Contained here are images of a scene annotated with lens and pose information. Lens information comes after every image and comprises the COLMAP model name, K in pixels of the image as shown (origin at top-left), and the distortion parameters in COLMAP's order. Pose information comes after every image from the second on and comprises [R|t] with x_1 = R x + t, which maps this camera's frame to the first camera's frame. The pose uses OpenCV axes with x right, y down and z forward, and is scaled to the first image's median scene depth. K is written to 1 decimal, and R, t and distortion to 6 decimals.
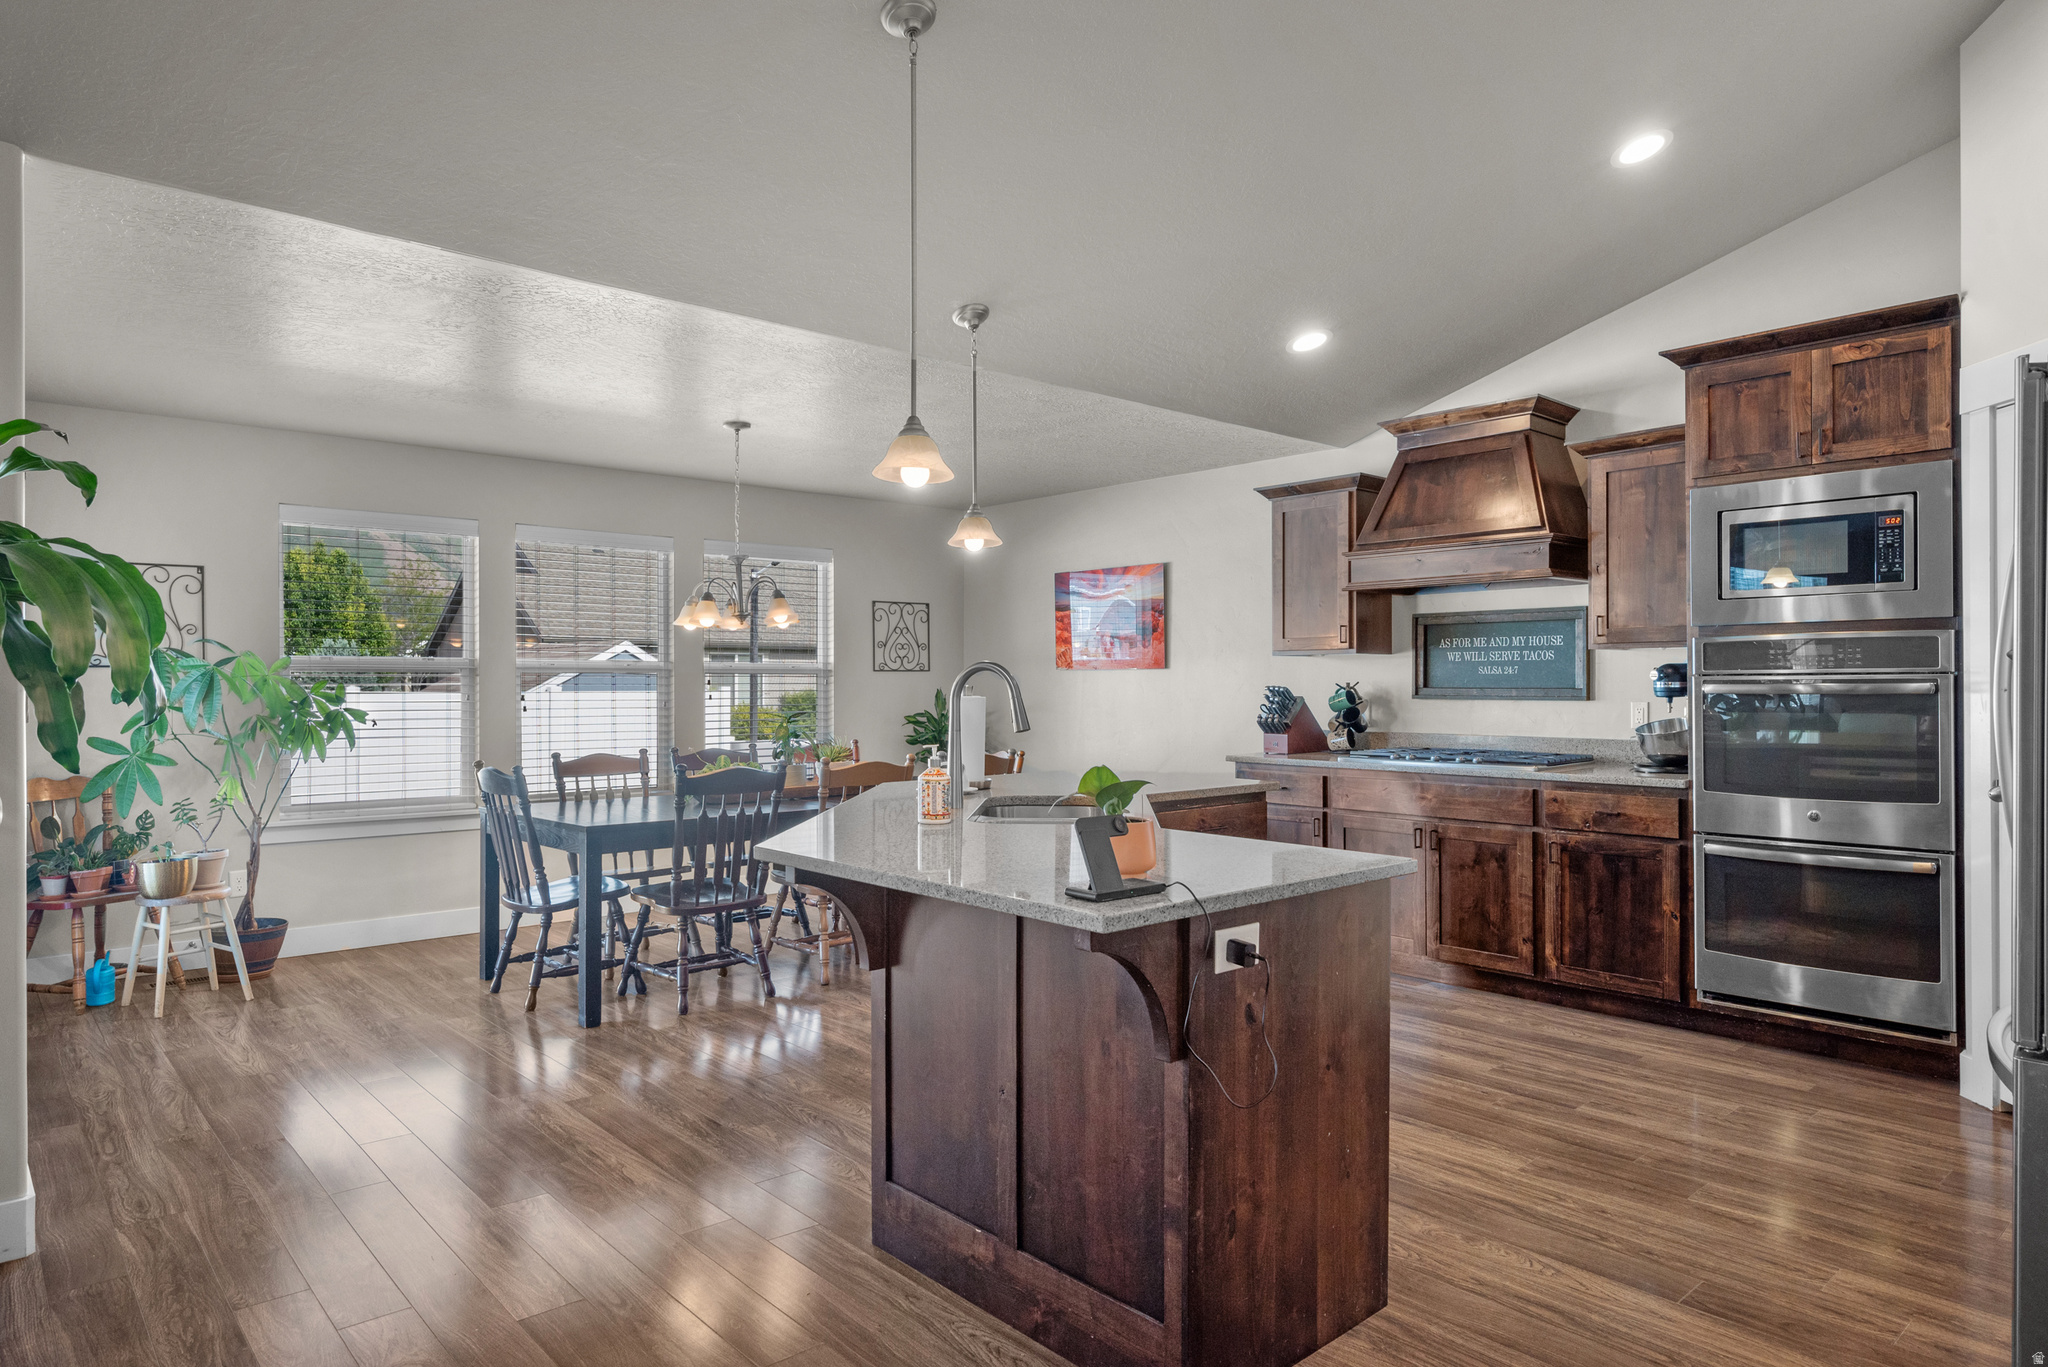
lens RADIAL K [[1232.0, 0, 1030.1], [0, 1232.0, 686.1], [0, 0, 1]] dist [0.004161, 0.000268]
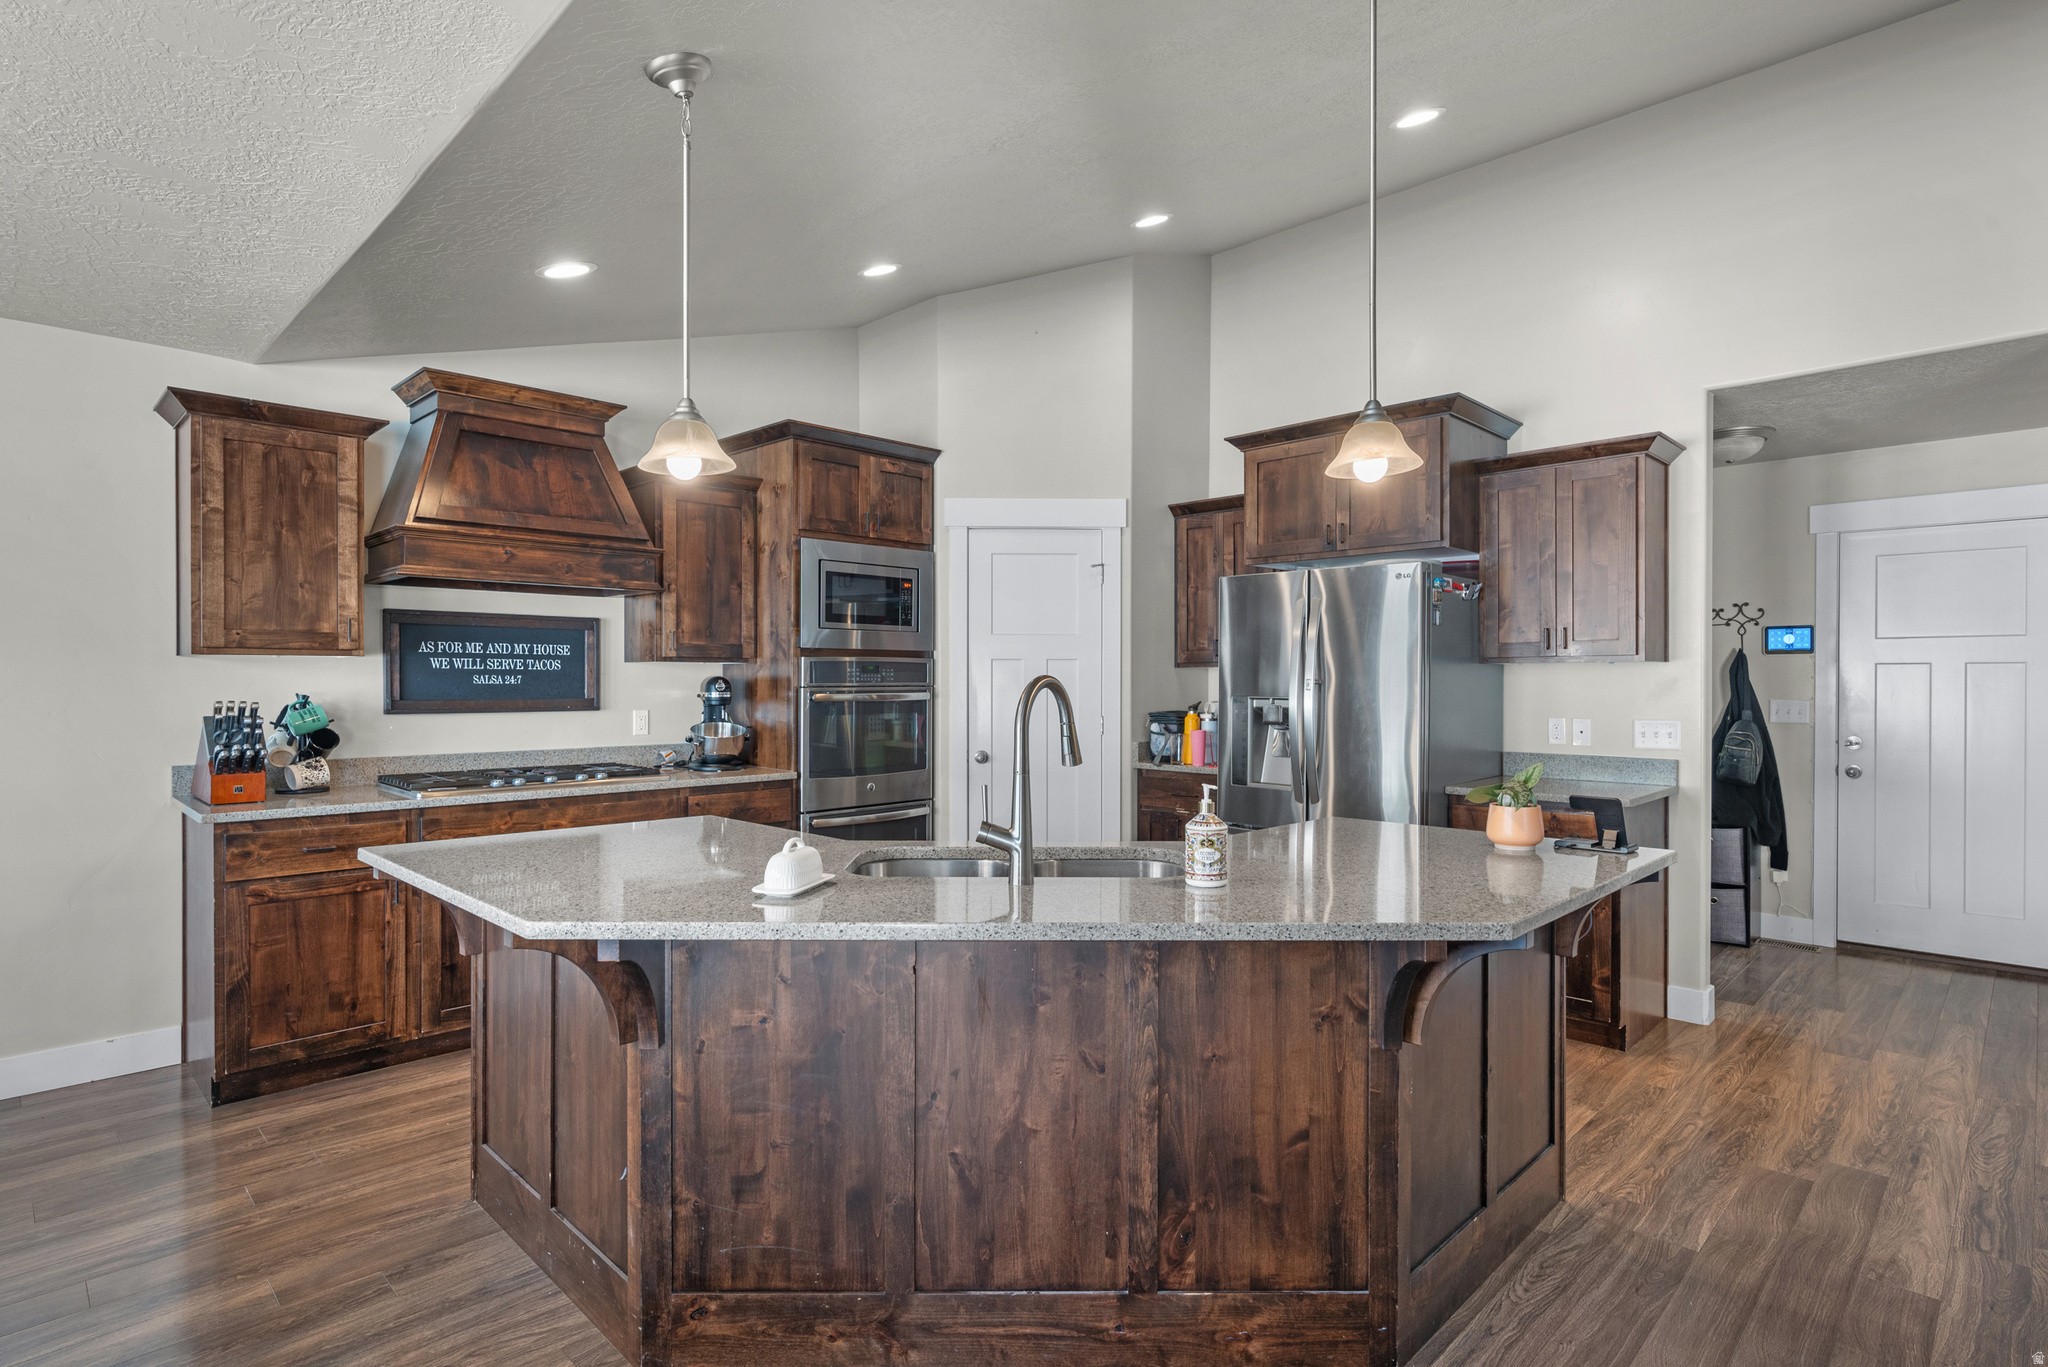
lens RADIAL K [[1050.9, 0, 1027.5], [0, 1050.9, 685.0], [0, 0, 1]] dist [0.005579, -0.000732]
pose [[-0.063296, -0.001996, 0.997993, -0.458563], [0.000981, 0.999997, 0.002062, -0.011029], [-0.997994, 0.001109, -0.063294, 0.717166]]
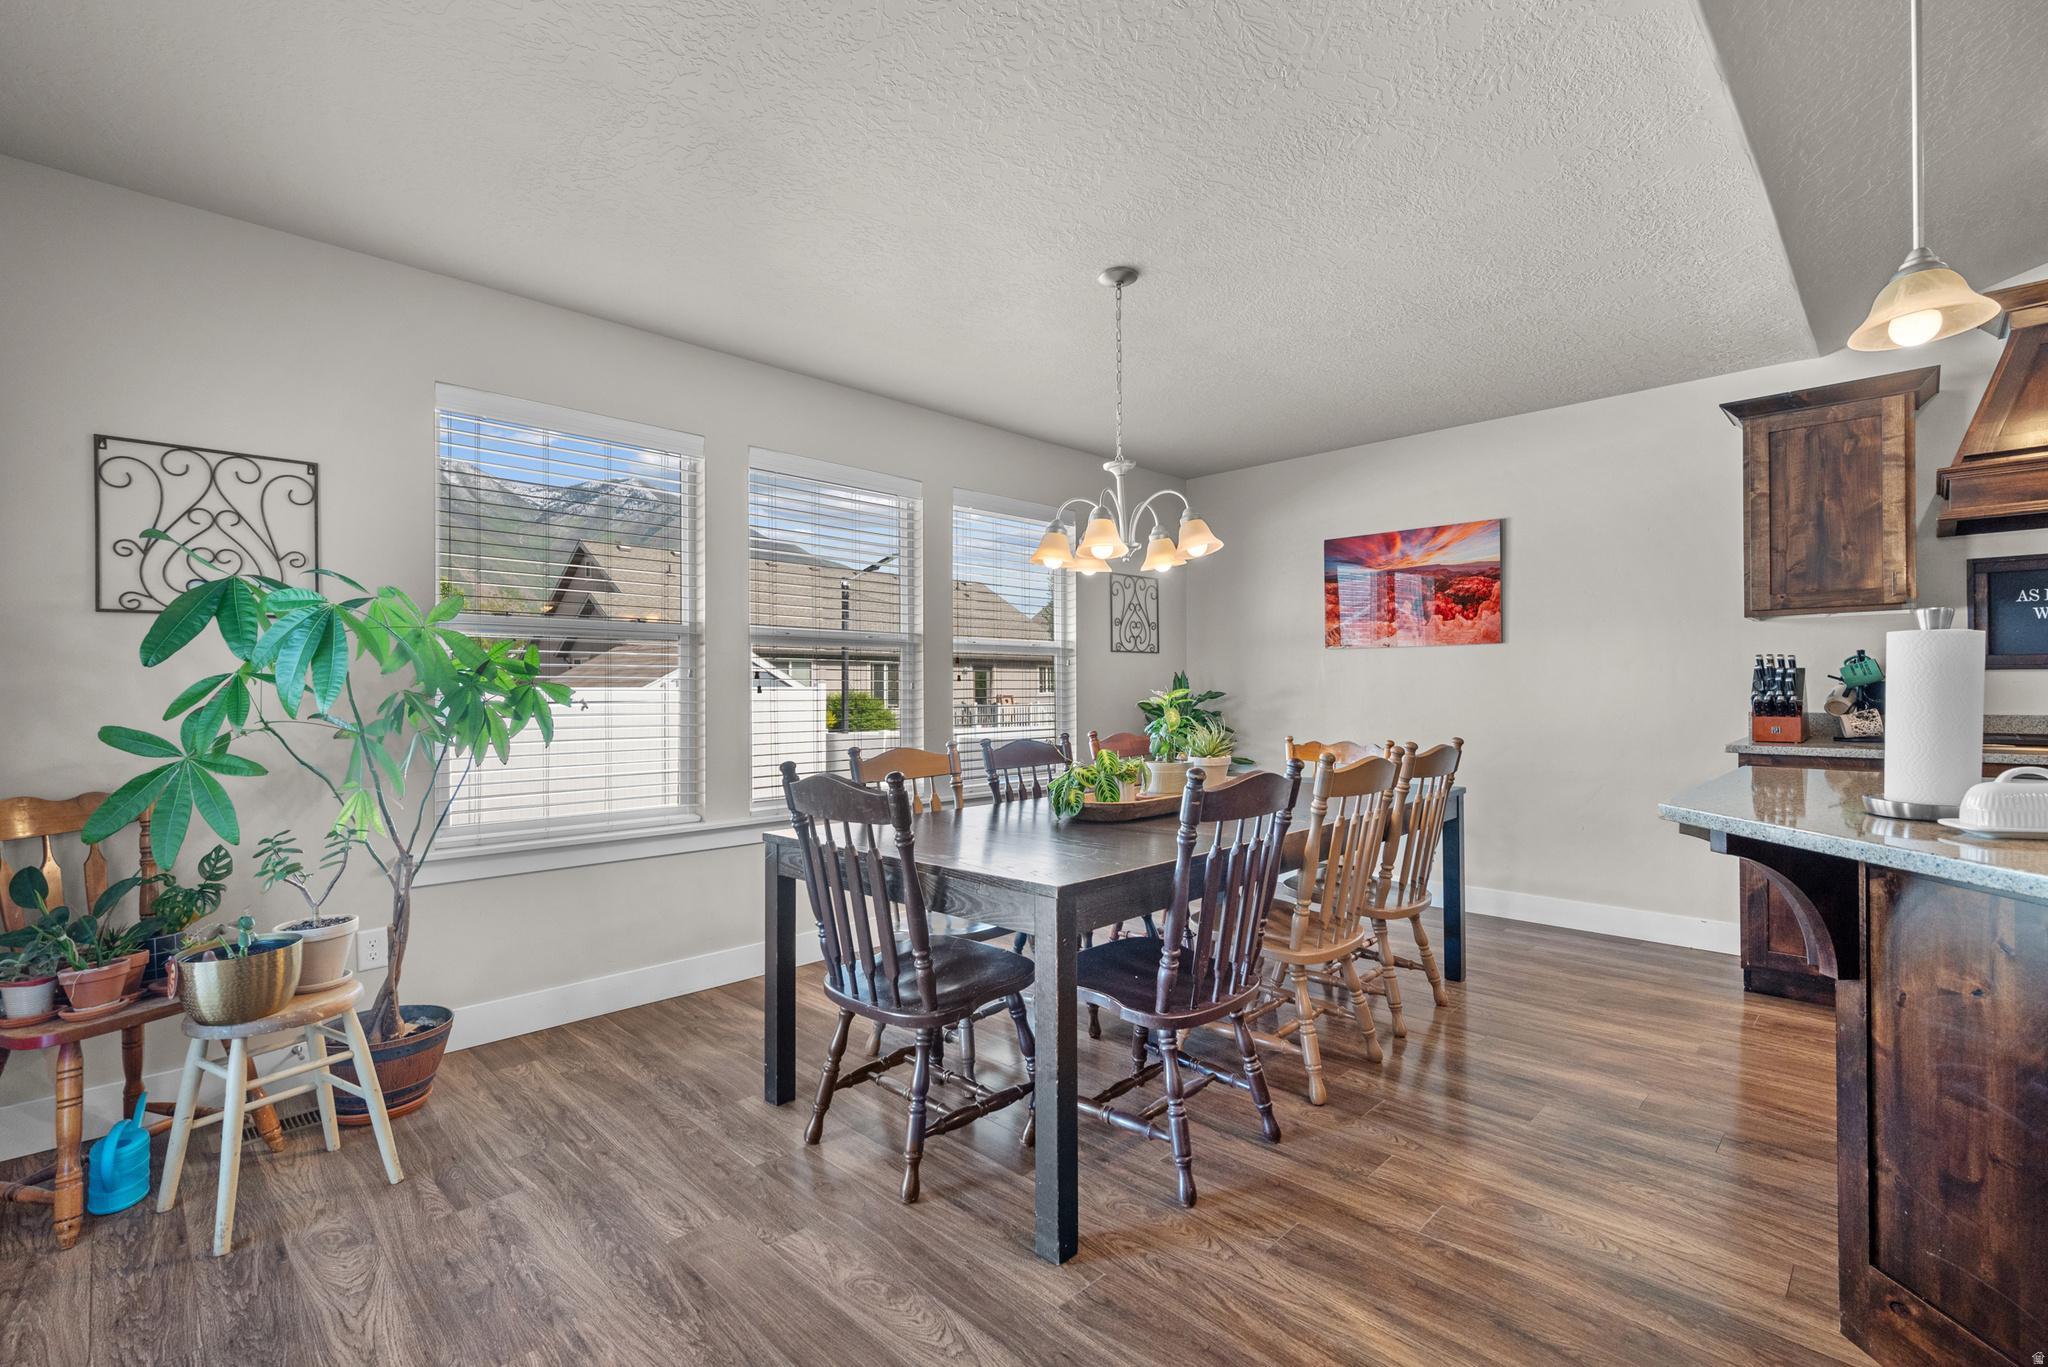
lens RADIAL K [[910.6, 0, 1028.7], [0, 910.6, 683.3], [0, 0, 1]] dist [0.002313, -0.000213]
pose [[0.997782, -0.002040, 0.066529, -0.356996], [0.002621, 0.999959, -0.008642, 0.025529], [-0.066508, 0.008797, 0.997747, 0.540489]]
